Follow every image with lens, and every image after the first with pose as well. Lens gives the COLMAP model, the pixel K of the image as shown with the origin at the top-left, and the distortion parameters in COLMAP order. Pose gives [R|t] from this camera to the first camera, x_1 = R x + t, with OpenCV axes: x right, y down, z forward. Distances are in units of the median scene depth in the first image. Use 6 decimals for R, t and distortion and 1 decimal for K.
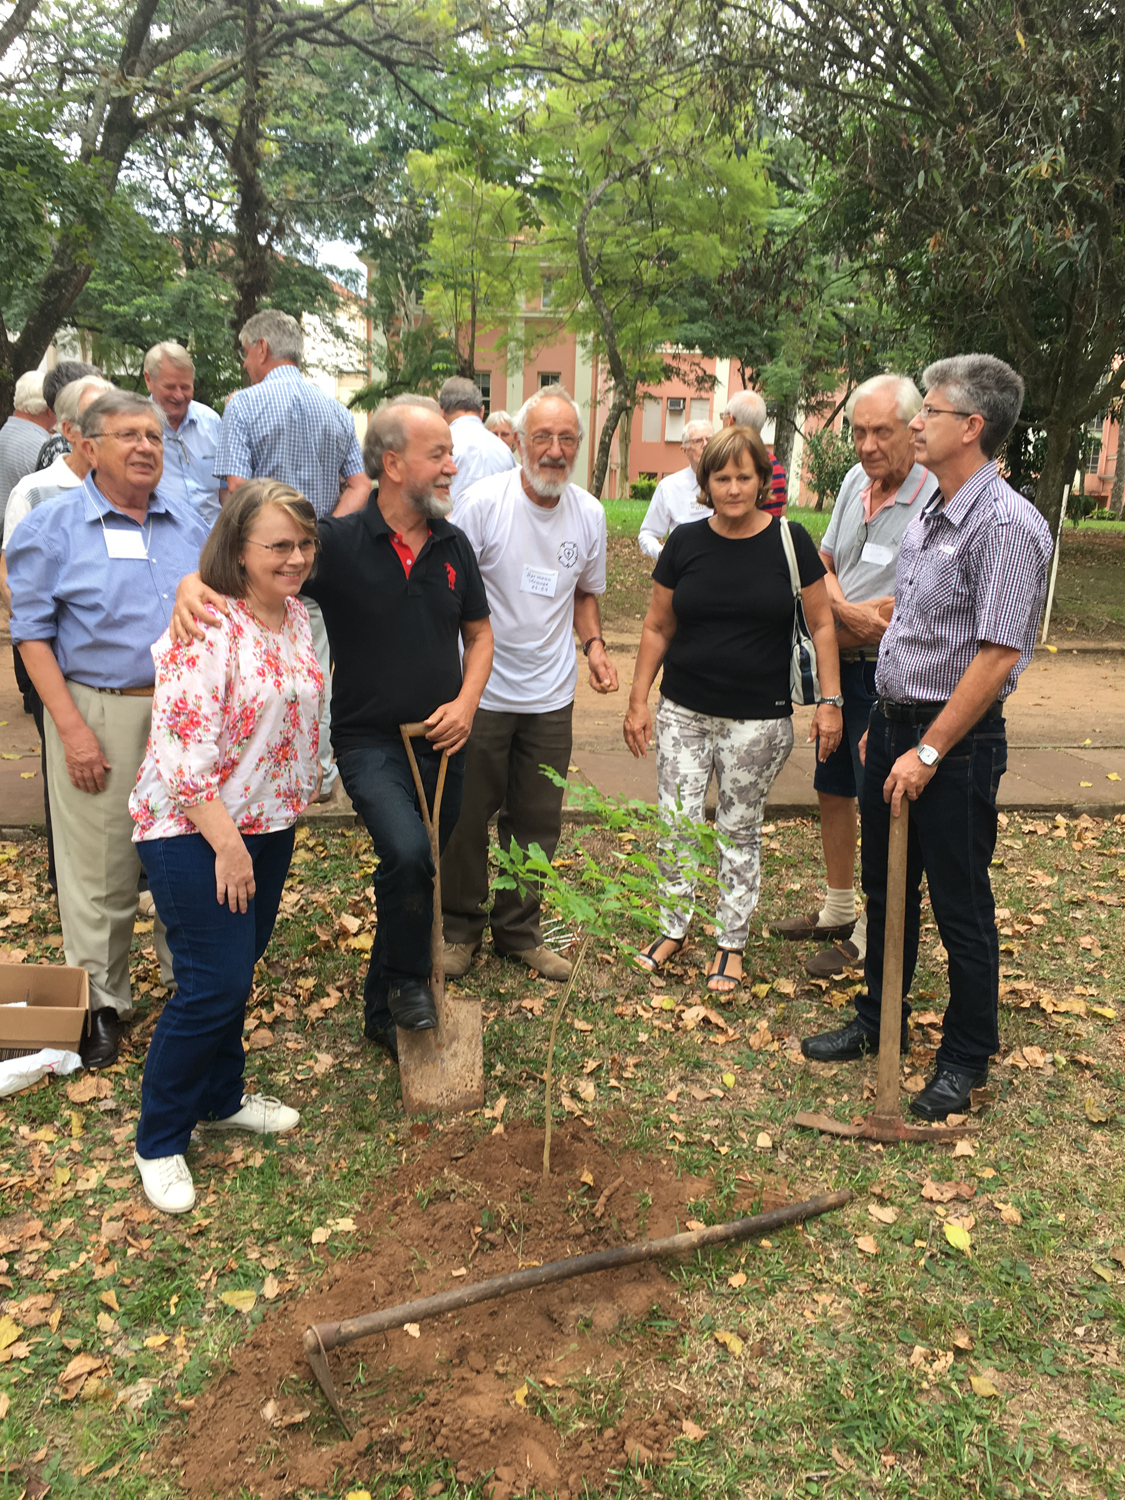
lens RADIAL K [[1259.6, 0, 581.2], [0, 1259.6, 776.9], [0, 0, 1]] dist [0.133281, -0.199968]
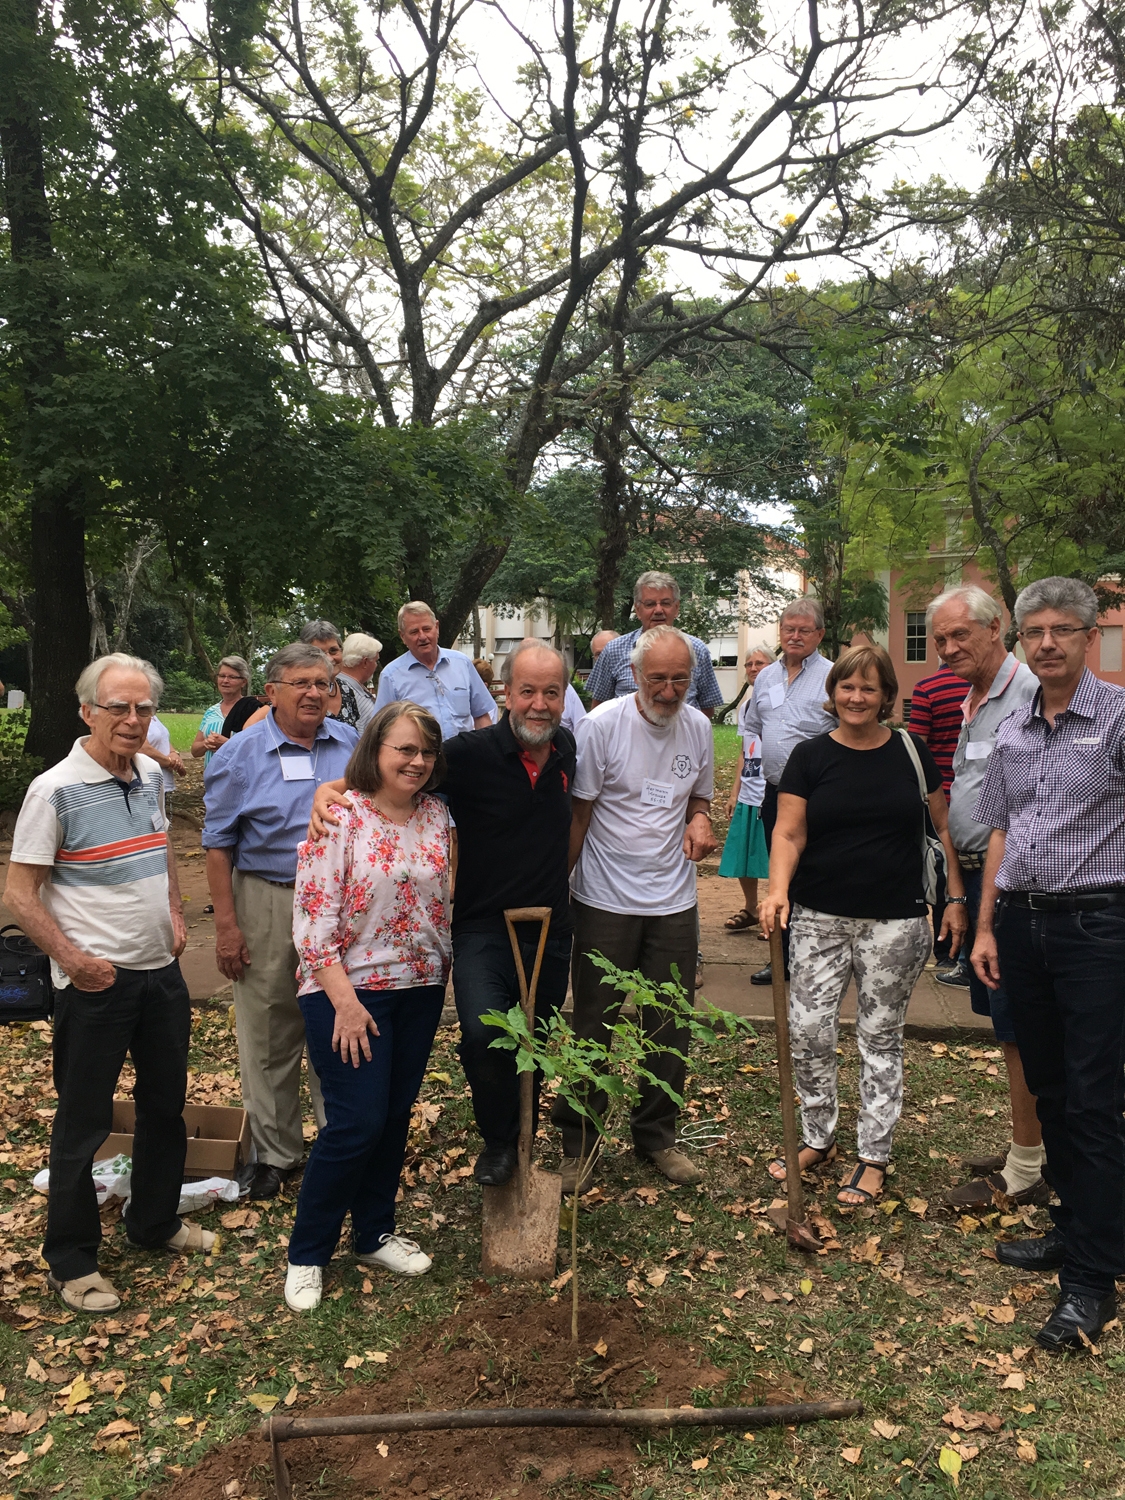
lens RADIAL K [[1290.8, 0, 563.5], [0, 1290.8, 746.8], [0, 0, 1]] dist [0.106515, -0.136221]
pose [[0.932909, -0.025258, -0.359225, 0.325730], [-0.049964, 0.978810, -0.198581, 0.044637], [0.356629, 0.203206, 0.911879, -0.068278]]
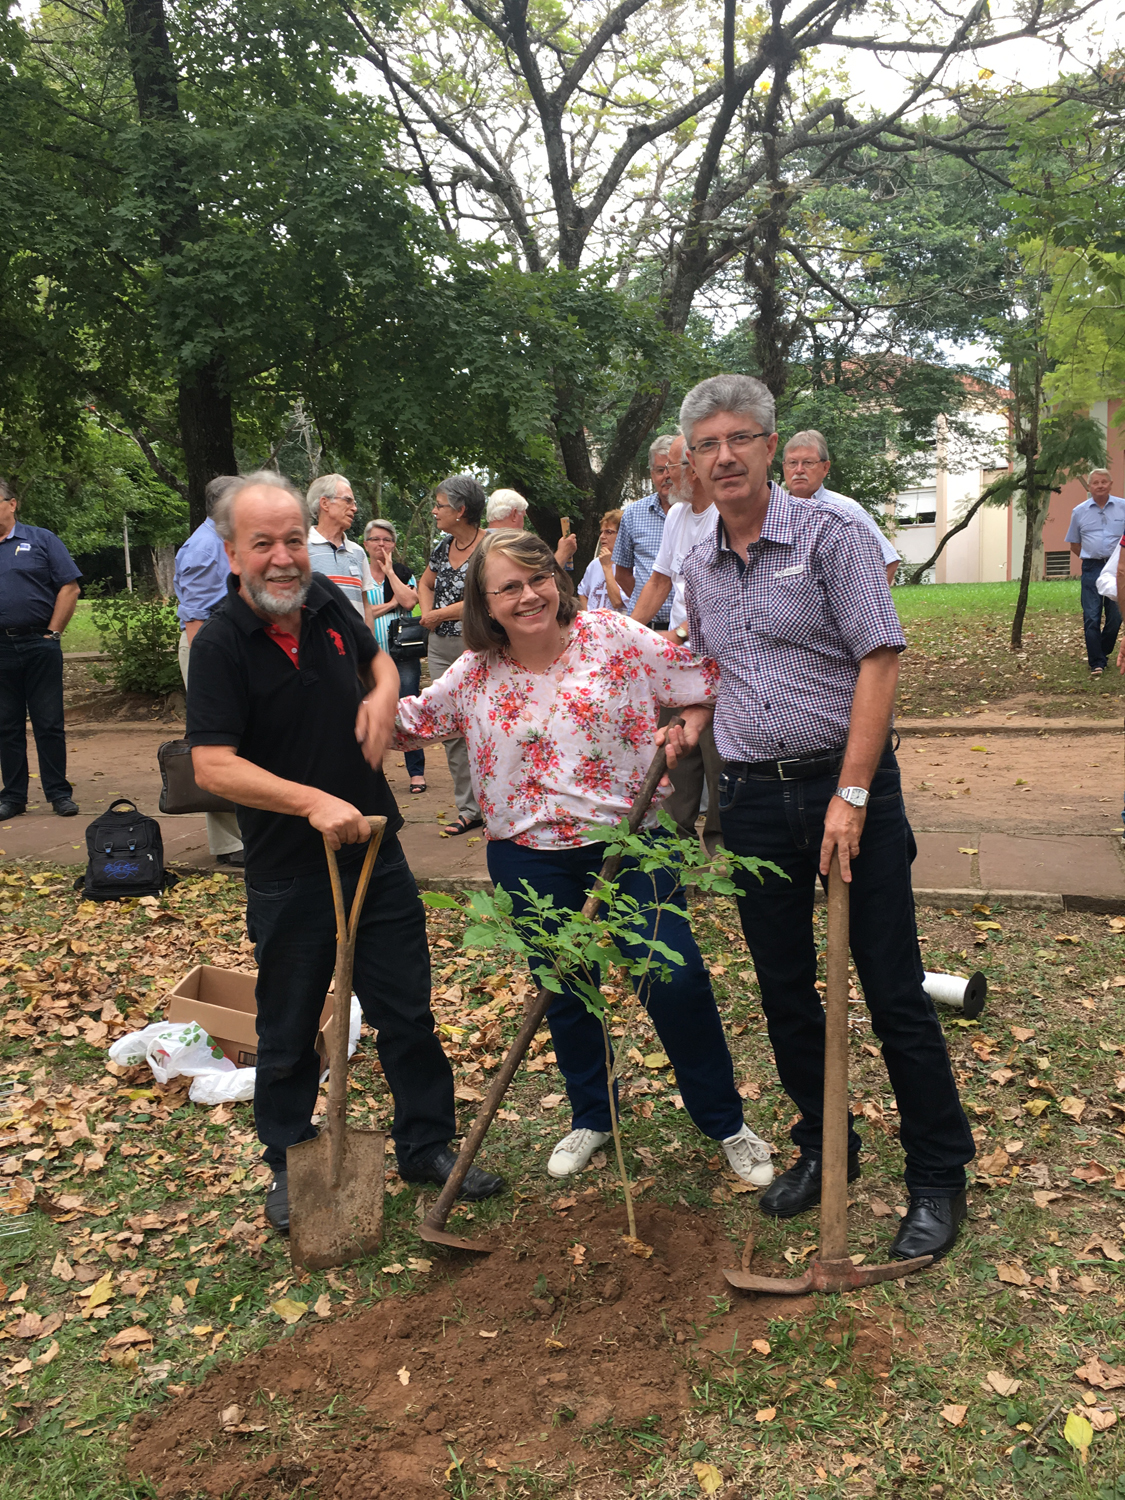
lens RADIAL K [[1290.8, 0, 563.5], [0, 1290.8, 746.8], [0, 0, 1]] dist [0.106515, -0.136221]
pose [[0.867390, -0.013552, -0.497444, 0.352647], [-0.040975, 0.994290, -0.098535, 0.041557], [0.495939, 0.105851, 0.861882, 0.123506]]
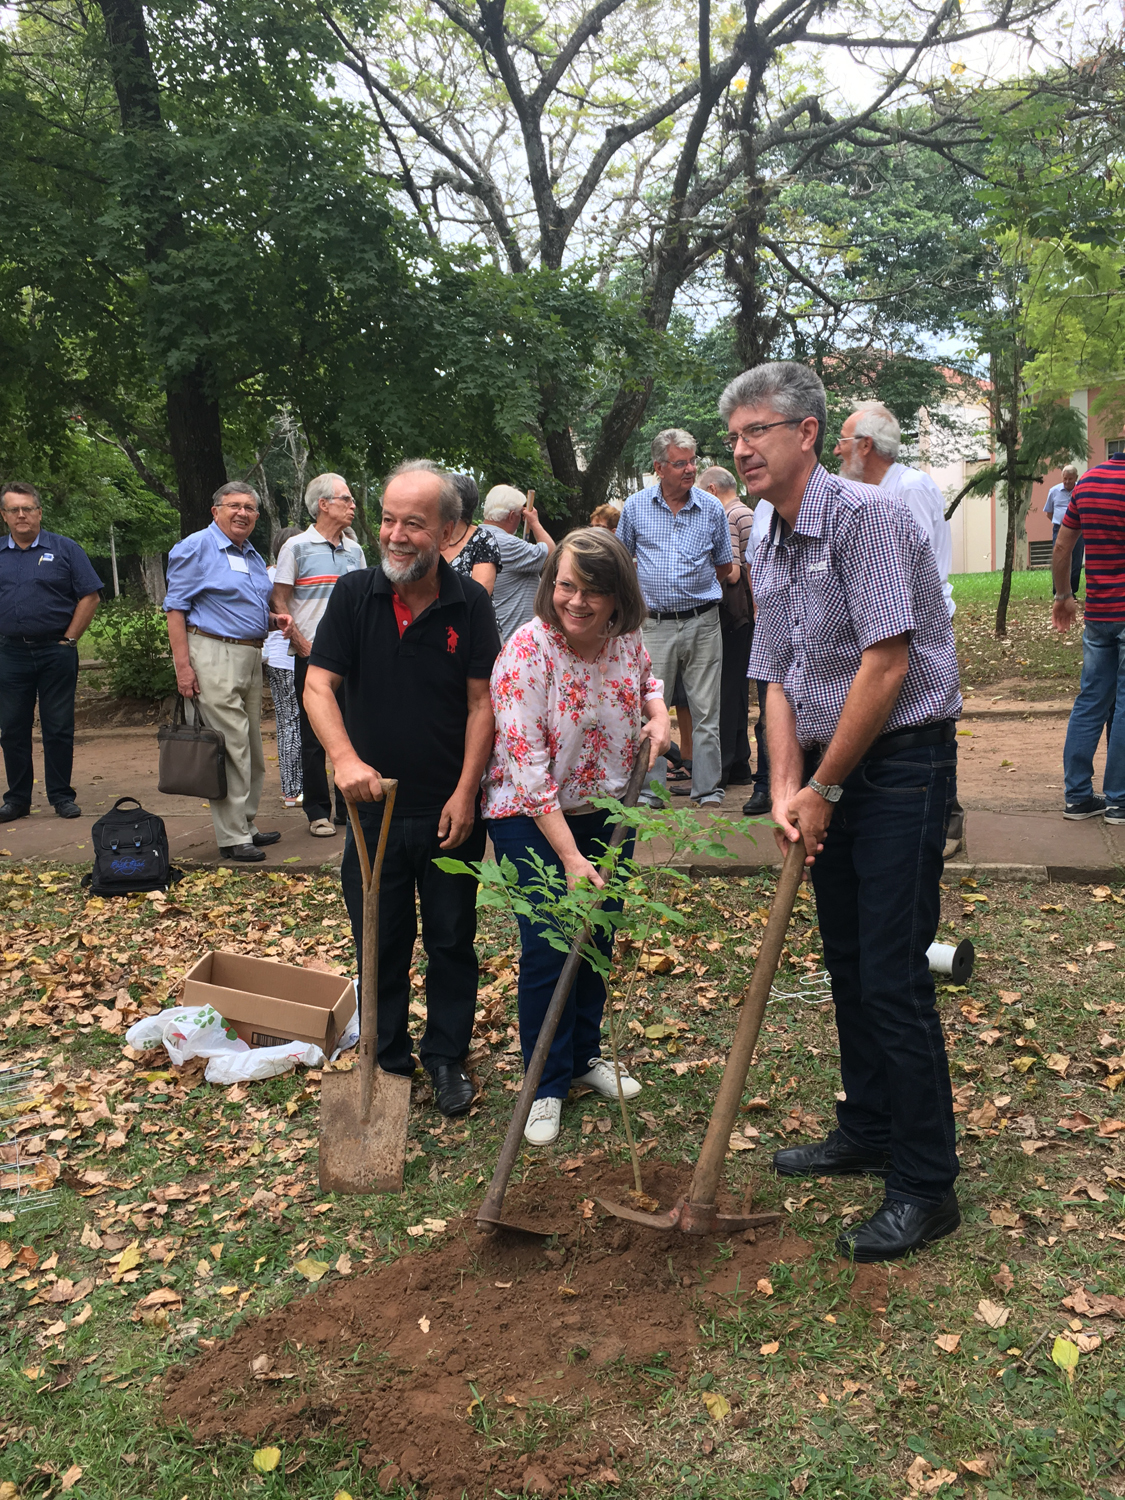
lens RADIAL K [[1289.0, 0, 562.5], [0, 1289.0, 750.0], [0, 0, 1]] dist [0.108724, -0.143234]
pose [[0.869971, -0.032232, -0.492049, 0.364658], [-0.018034, 0.995114, -0.097071, 0.060517], [0.492773, 0.093323, 0.865139, 0.093065]]
